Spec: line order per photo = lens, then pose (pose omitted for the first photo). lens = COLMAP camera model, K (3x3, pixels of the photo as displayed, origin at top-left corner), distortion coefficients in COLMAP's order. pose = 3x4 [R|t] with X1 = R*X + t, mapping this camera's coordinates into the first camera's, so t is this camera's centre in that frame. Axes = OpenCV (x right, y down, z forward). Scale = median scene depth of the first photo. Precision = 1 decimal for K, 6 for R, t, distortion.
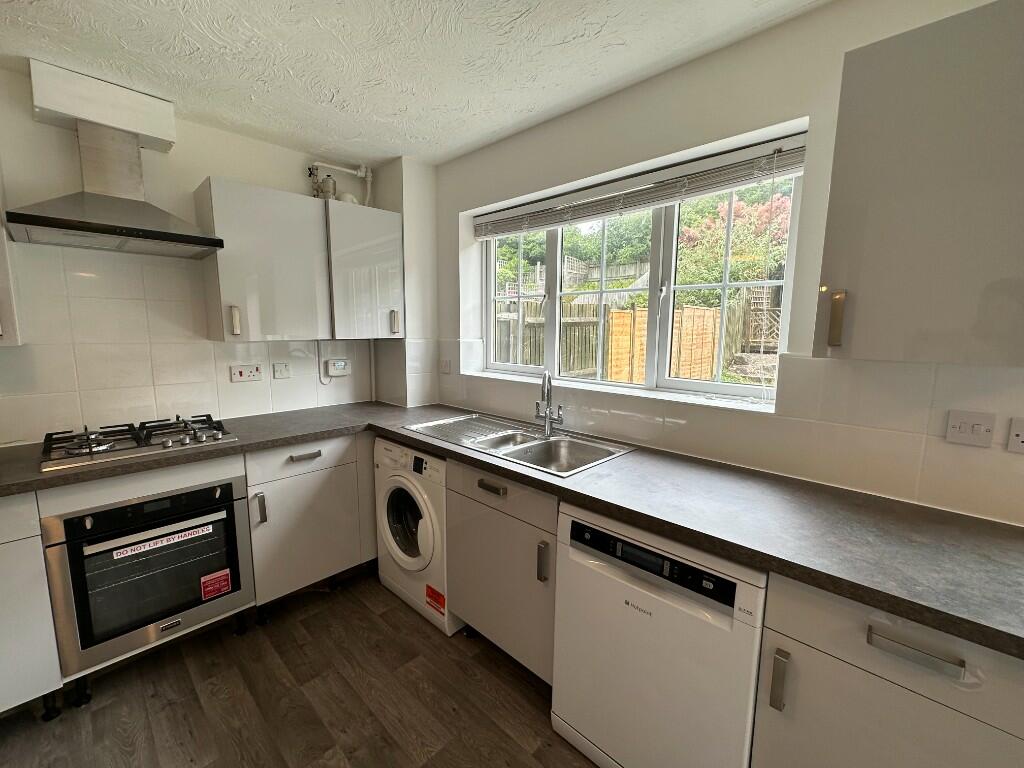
lens RADIAL K [[411.7, 0, 513.1], [0, 411.7, 382.3], [0, 0, 1]] dist [0.000244, -0.000216]
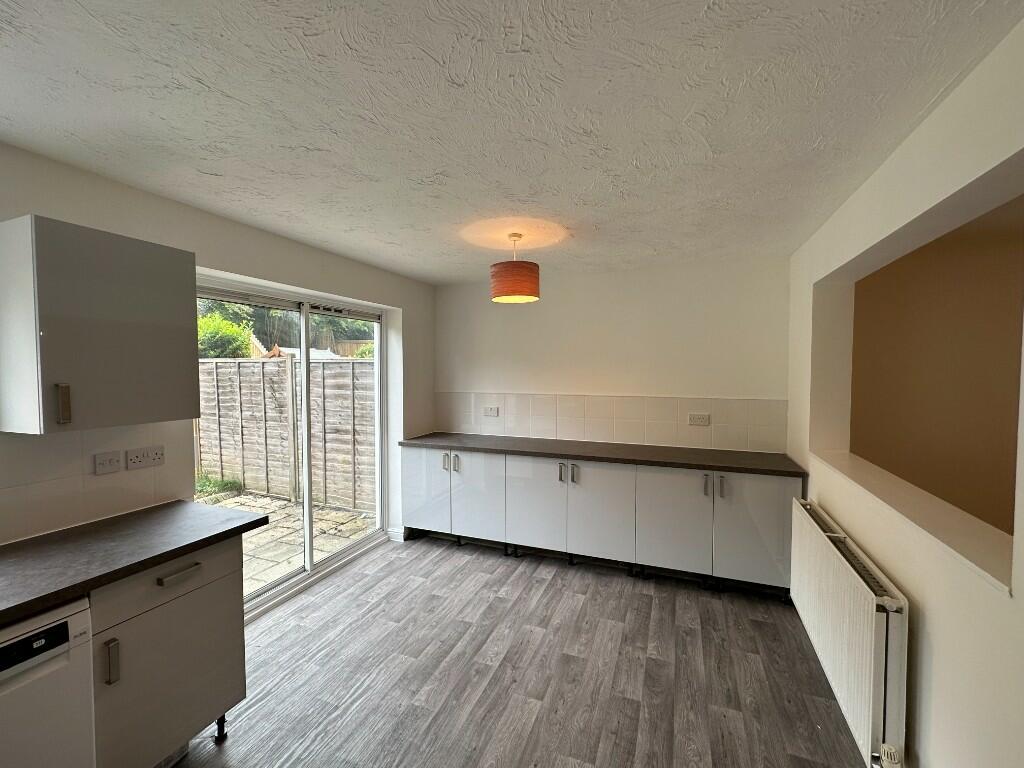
lens RADIAL K [[411.7, 0, 513.2], [0, 411.7, 382.6], [0, 0, 1]] dist [0.000244, -0.000216]
pose [[-0.346396, -0.041893, 0.937152, -1.457531], [0.123387, 0.988289, 0.089786, -0.306454], [-0.929938, 0.146734, -0.337170, 1.606821]]
